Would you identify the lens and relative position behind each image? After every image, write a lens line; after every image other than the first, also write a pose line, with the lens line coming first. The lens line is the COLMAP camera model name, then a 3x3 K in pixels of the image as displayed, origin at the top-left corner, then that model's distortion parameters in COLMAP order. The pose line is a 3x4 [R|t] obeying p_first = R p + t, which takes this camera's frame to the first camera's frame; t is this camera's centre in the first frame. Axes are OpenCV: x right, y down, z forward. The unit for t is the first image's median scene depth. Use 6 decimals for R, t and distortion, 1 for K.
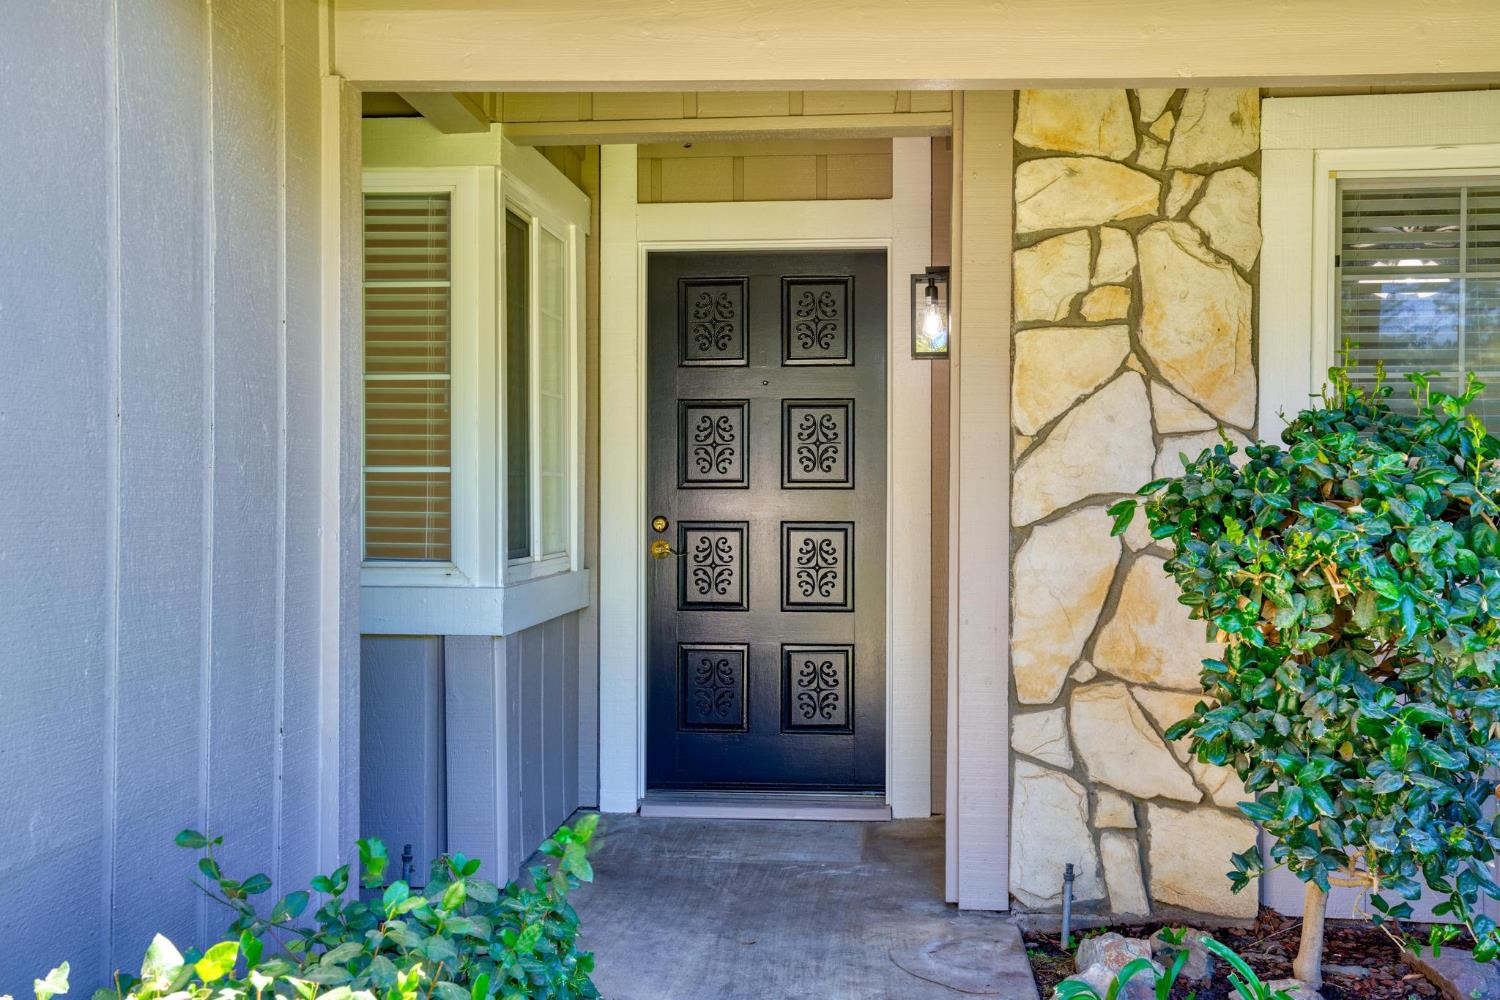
lens RADIAL K [[1550.4, 0, 750.0], [0, 1550.4, 500.0], [0, 0, 1]] dist [-0.000427, -0.000282]
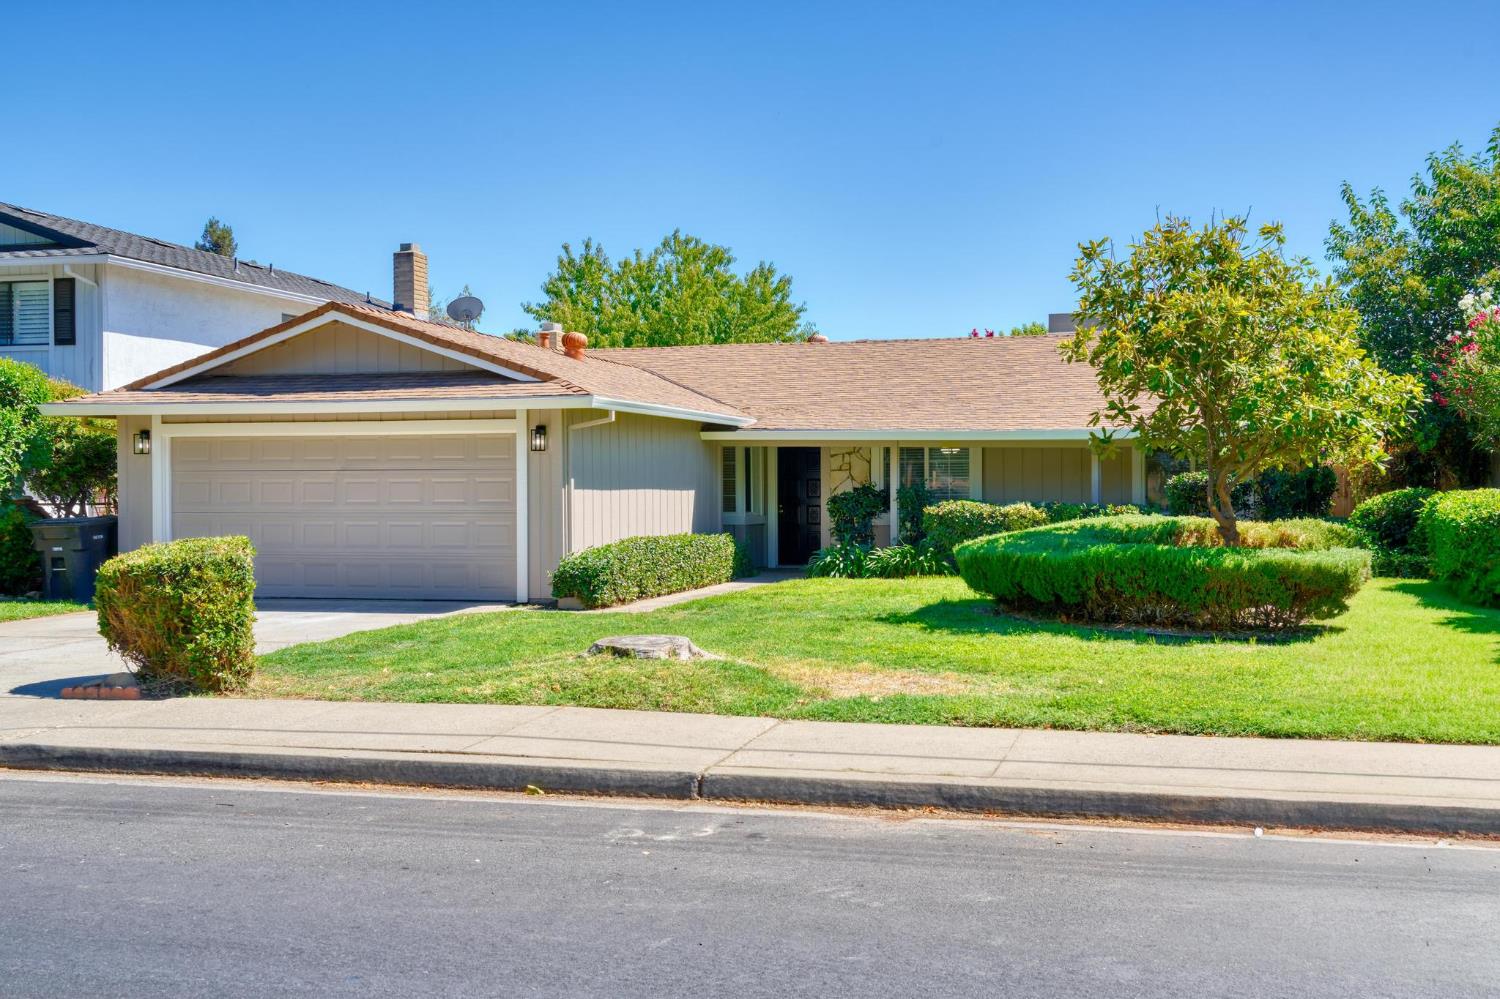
lens RADIAL K [[1570.1, 0, 748.6], [0, 1570.1, 469.2], [0, 0, 1]] dist [0.046003, 0.014455]
pose [[0.984935, -0.014406, -0.172326, 0.724481], [0.010870, 0.999711, -0.021449, 0.005486], [0.172585, 0.019253, 0.984806, -3.999998]]
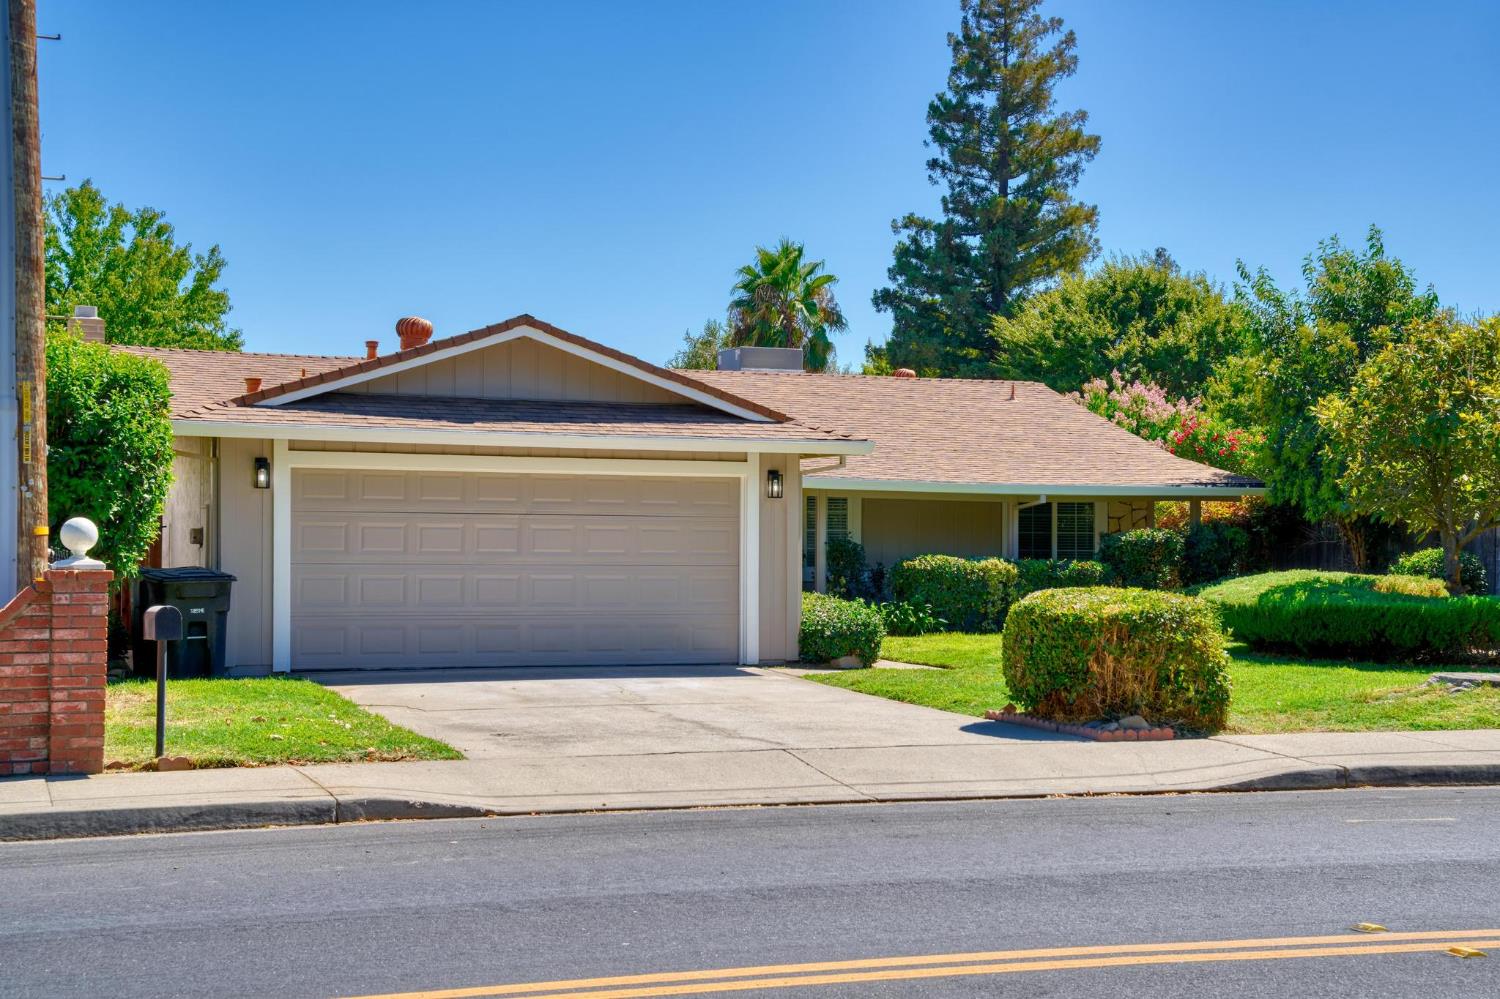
lens RADIAL K [[2154.9, 0, 750.0], [0, 2154.9, 499.5], [0, 0, 1]] dist [0.210859, 0.022634]
pose [[0.905857, 0.007548, 0.423517, -2.269817], [0.002173, 0.999745, -0.022466, -0.013897], [-0.423579, 0.021271, 0.905609, -4.599139]]
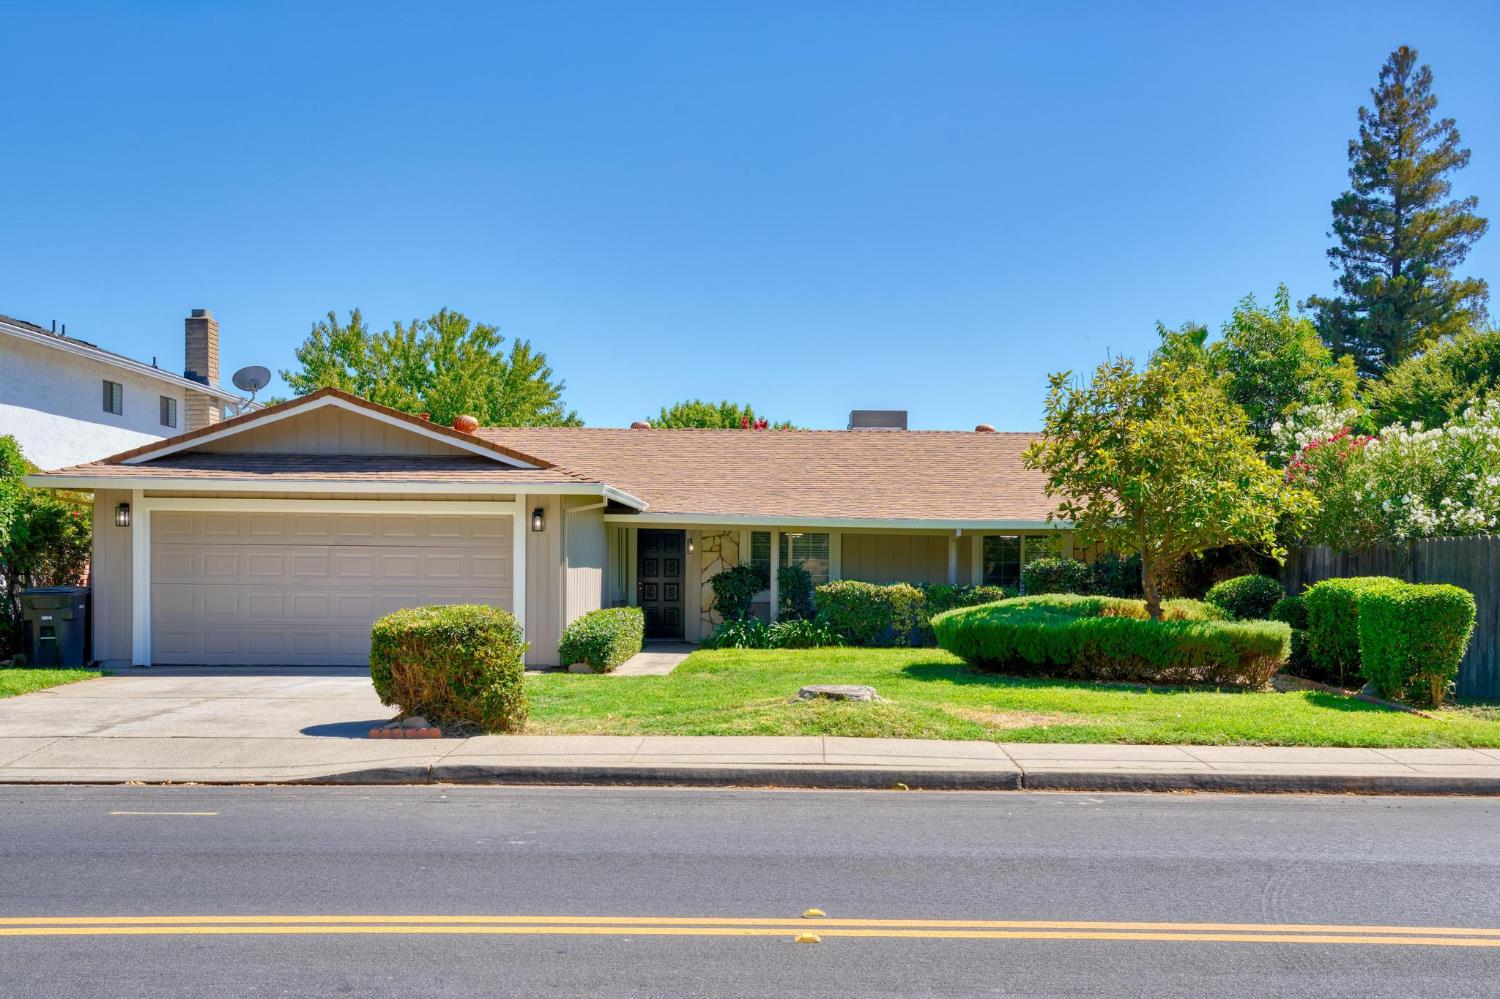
lens RADIAL K [[1668.3, 0, 755.8], [0, 1668.3, 530.5], [0, 0, 1]] dist [0.060769, 0.000615]
pose [[0.996261, 0.003710, 0.086314, -0.165164], [-0.001194, 0.999574, -0.029178, 0.001364], [-0.086385, 0.028966, 0.995841, -4.789255]]
